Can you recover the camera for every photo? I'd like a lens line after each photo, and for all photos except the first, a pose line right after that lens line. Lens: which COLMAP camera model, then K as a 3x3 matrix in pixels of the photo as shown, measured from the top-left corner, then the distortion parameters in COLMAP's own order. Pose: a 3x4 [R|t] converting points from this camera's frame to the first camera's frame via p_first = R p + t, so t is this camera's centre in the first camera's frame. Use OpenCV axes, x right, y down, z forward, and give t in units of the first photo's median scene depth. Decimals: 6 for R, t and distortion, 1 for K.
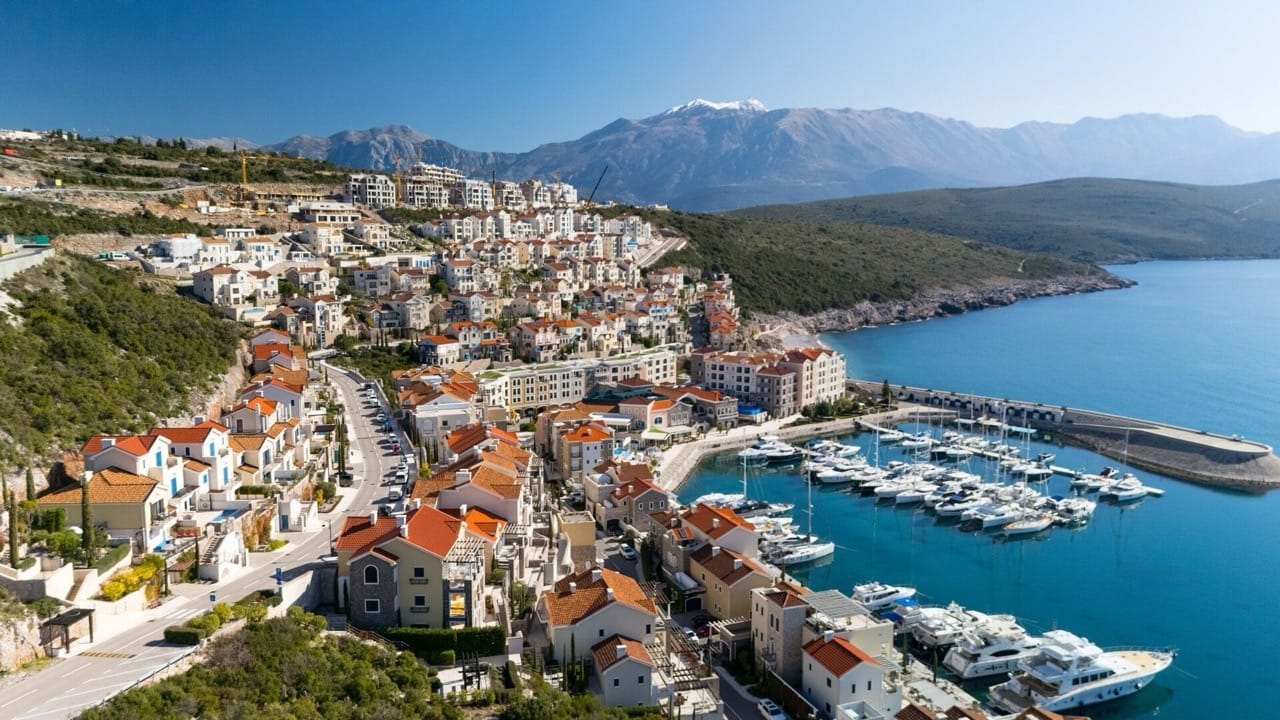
lens RADIAL K [[938.9, 0, 640.0], [0, 938.9, 360.0], [0, 0, 1]] dist [0.000993, 0.000398]
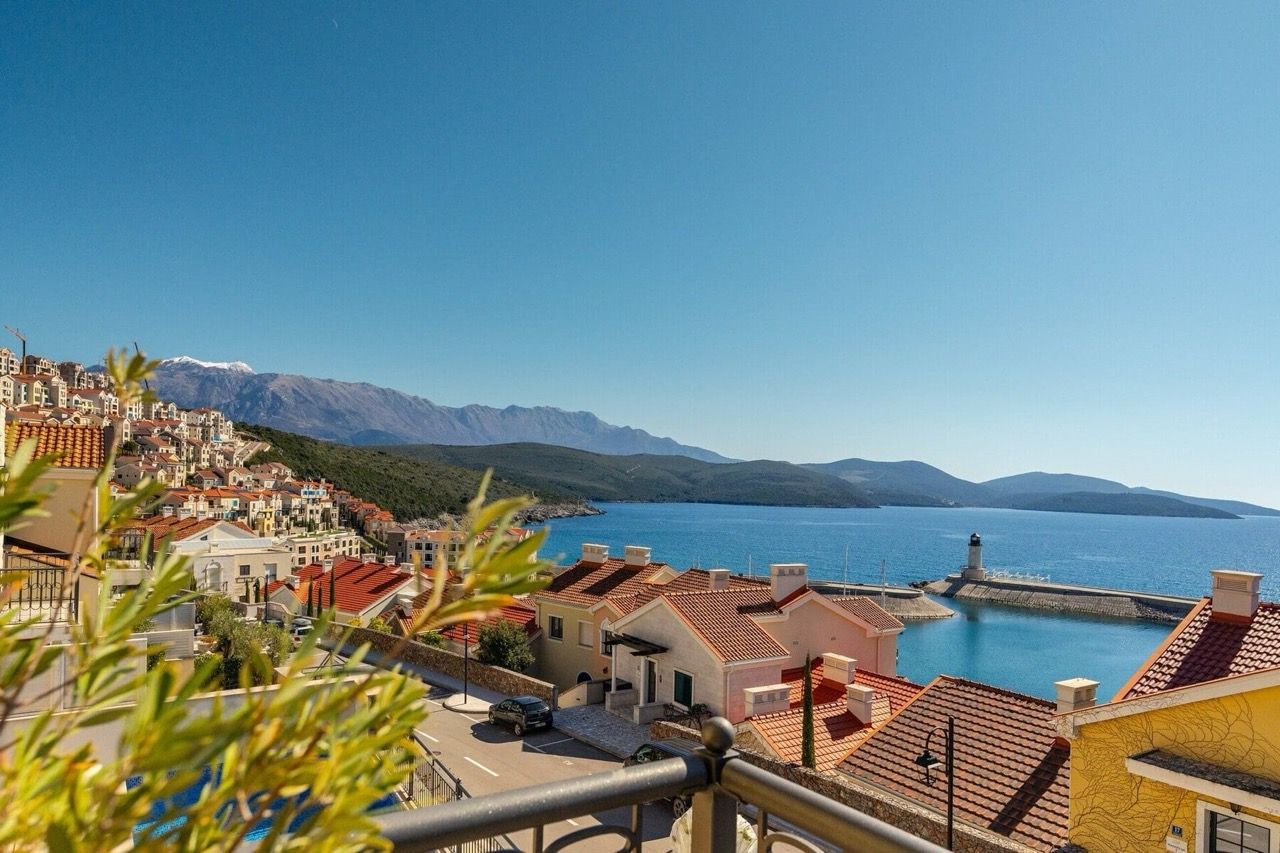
lens RADIAL K [[767.6, 0, 645.6], [0, 767.6, 428.1], [0, 0, 1]] dist [0.002168, -0.000478]
pose [[0.814741, 0.066570, 0.575991, -0.094035], [0.057633, 0.979170, -0.194689, 0.029258], [-0.576953, 0.191817, 0.793934, 0.182361]]
